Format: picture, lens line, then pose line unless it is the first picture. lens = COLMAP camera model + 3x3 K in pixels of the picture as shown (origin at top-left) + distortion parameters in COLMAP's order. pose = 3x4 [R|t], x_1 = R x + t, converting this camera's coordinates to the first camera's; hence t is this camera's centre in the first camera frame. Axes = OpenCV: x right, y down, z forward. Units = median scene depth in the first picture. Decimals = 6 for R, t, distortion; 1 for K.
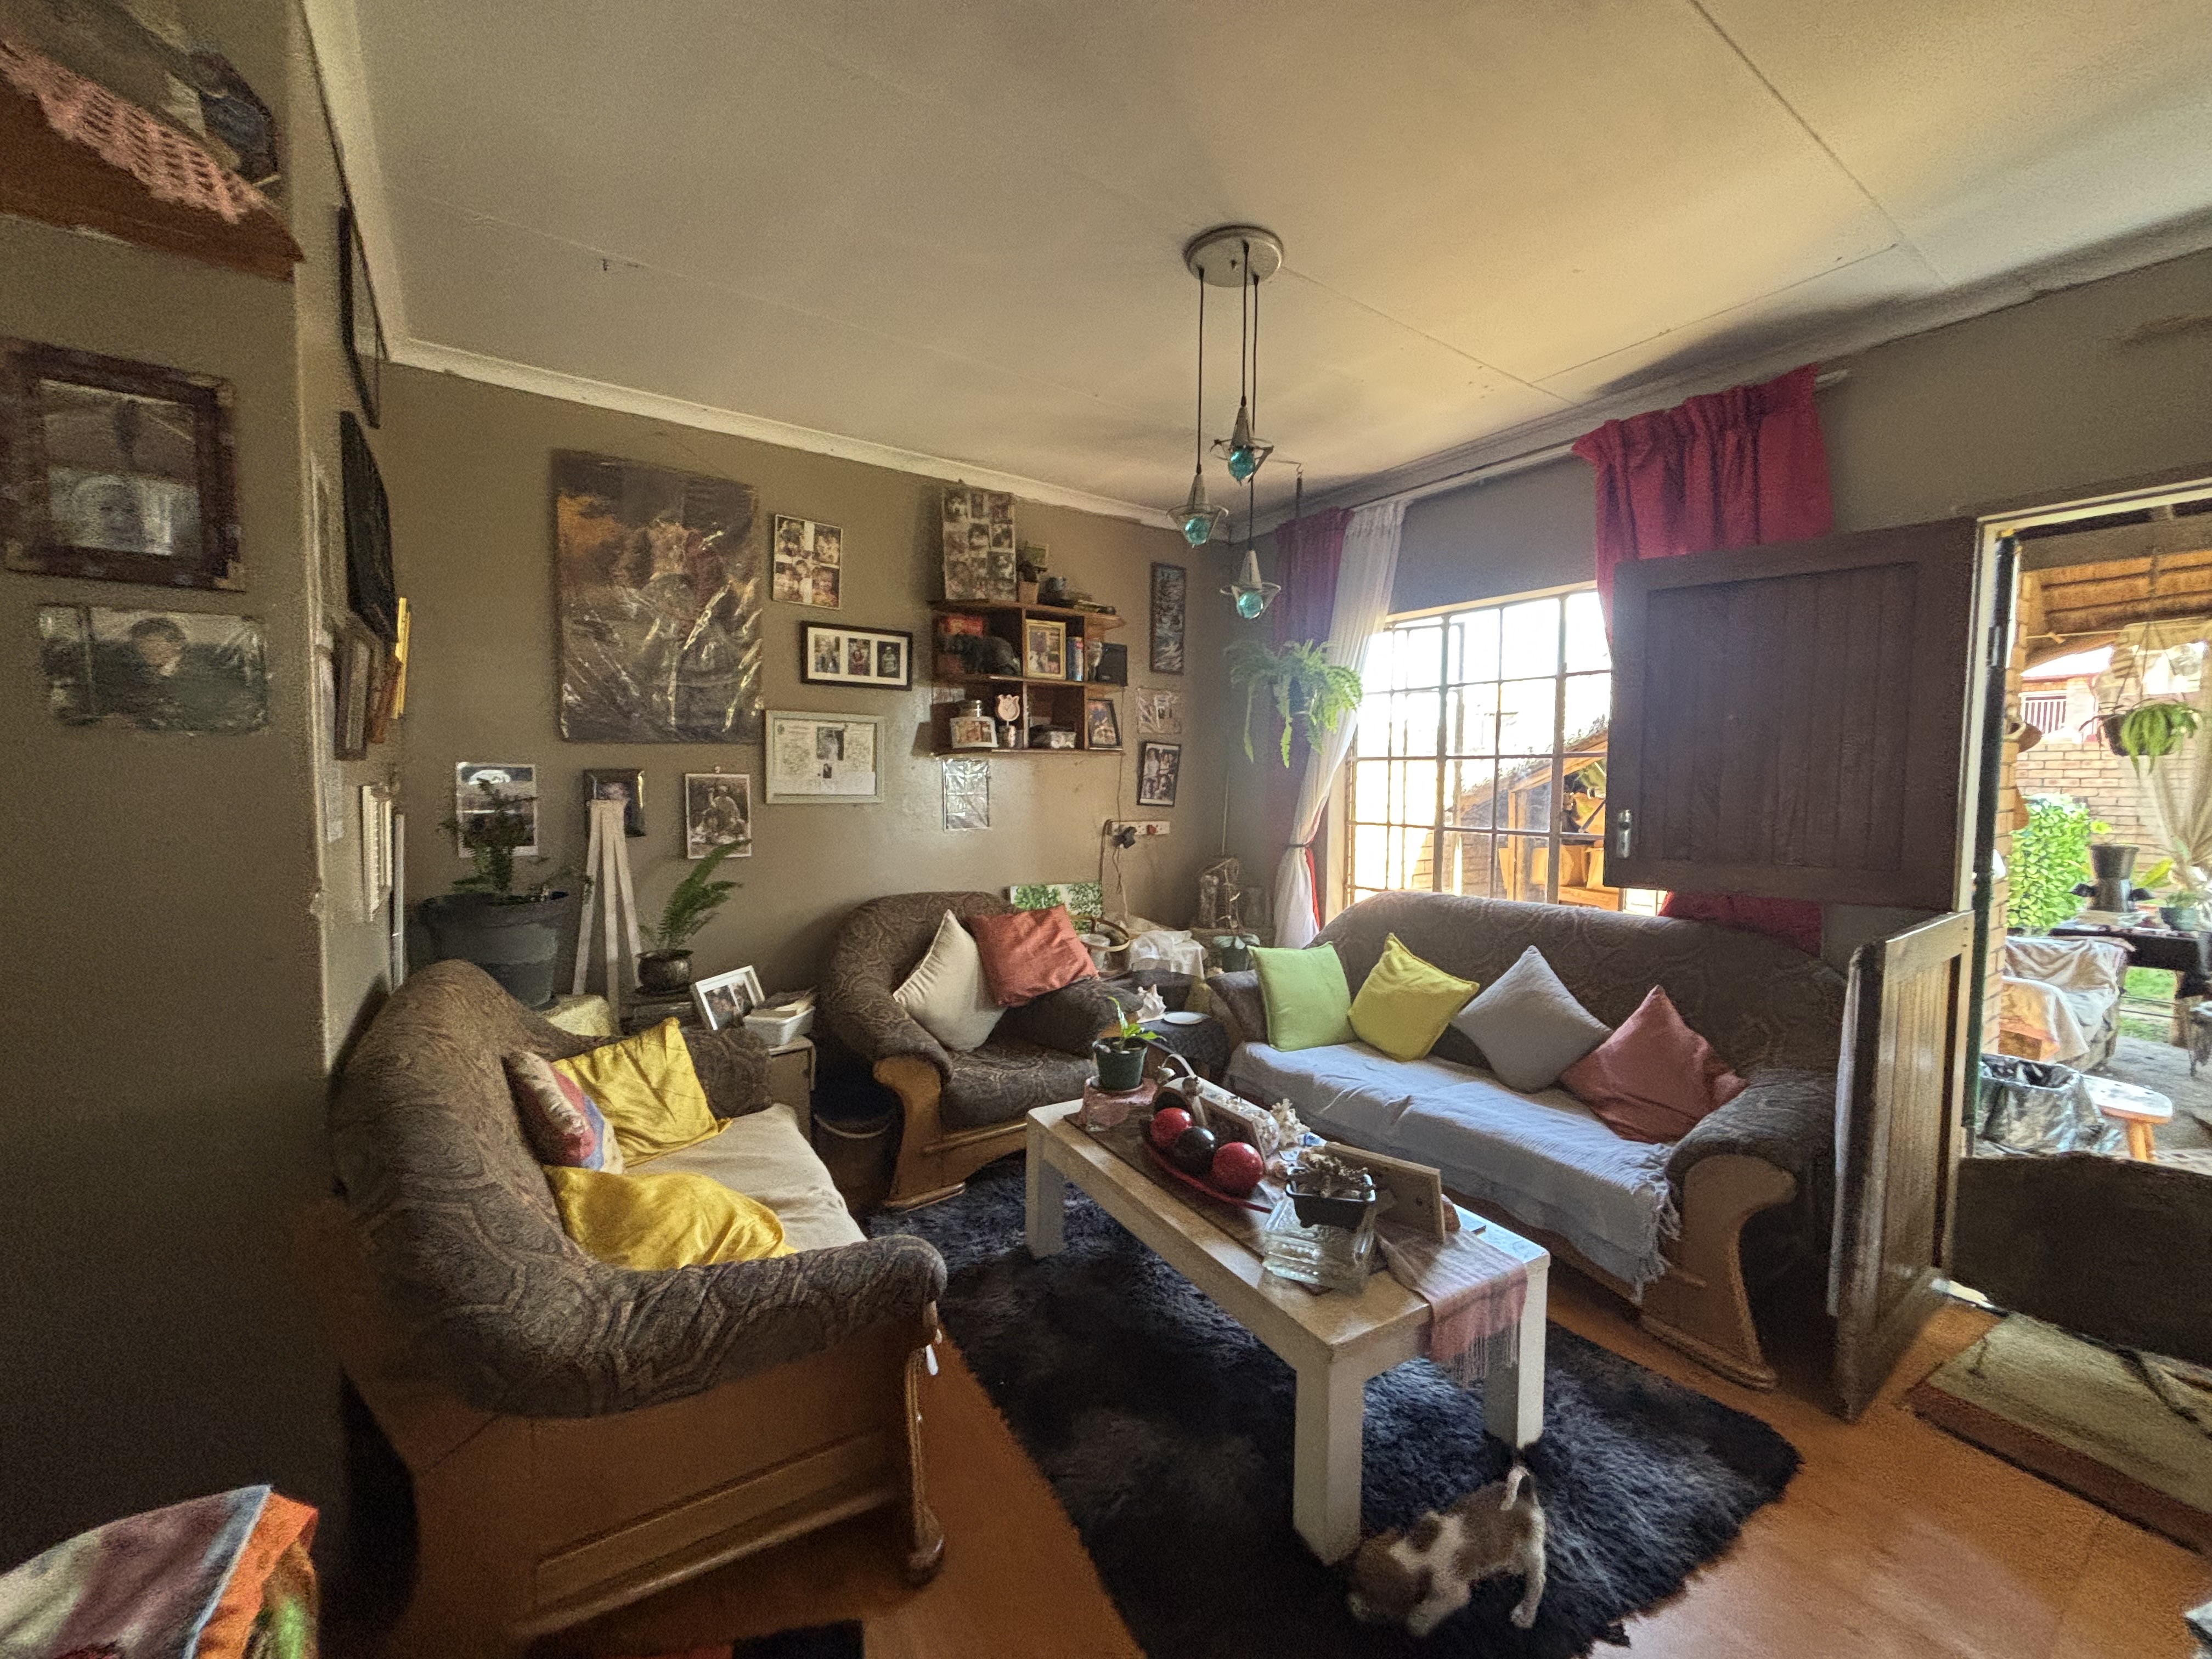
lens RADIAL K [[880.6, 0, 1106.3], [0, 880.6, 835.7], [0, 0, 1]] dist [-0.000261, -0.000381]
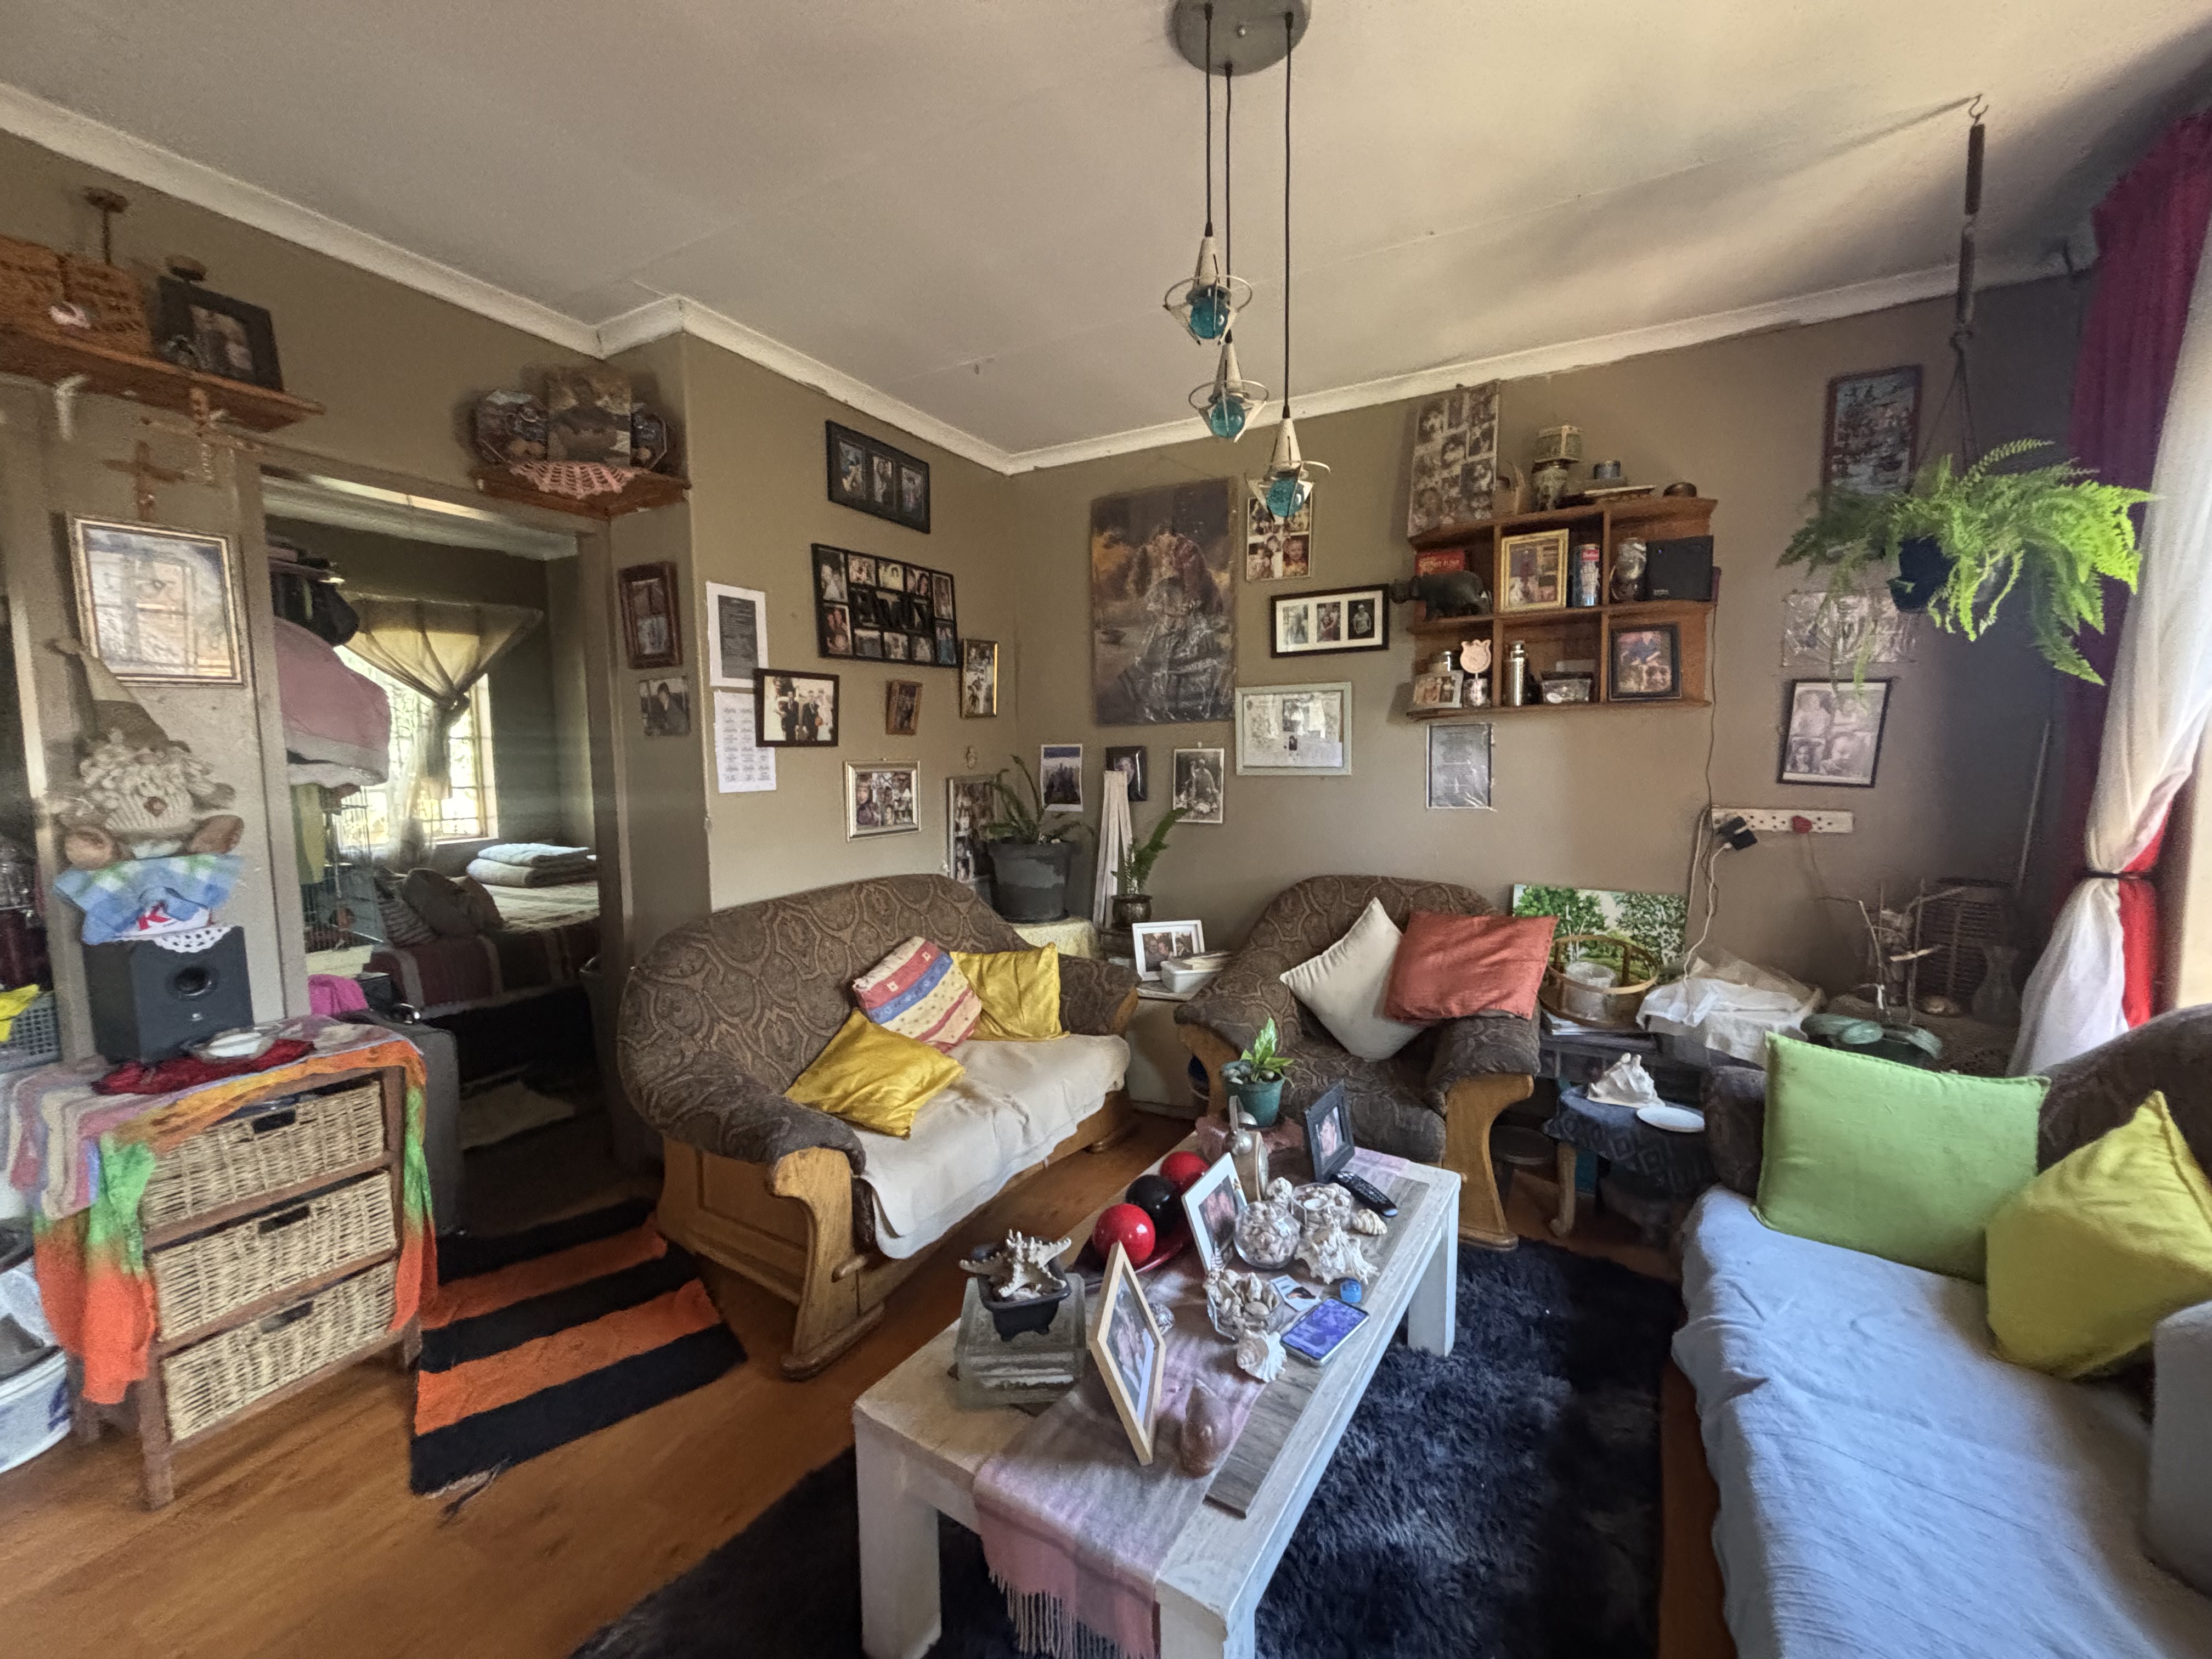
lens RADIAL K [[886.0, 0, 1118.5], [0, 886.0, 845.5], [0, 0, 1]] dist [-0.023886, -0.000134]
pose [[0.426472, 0.074835, -0.901399, 0.569361], [-0.044869, 0.997095, 0.061551, -0.011992], [0.903387, 0.014195, 0.428591, 0.441476]]
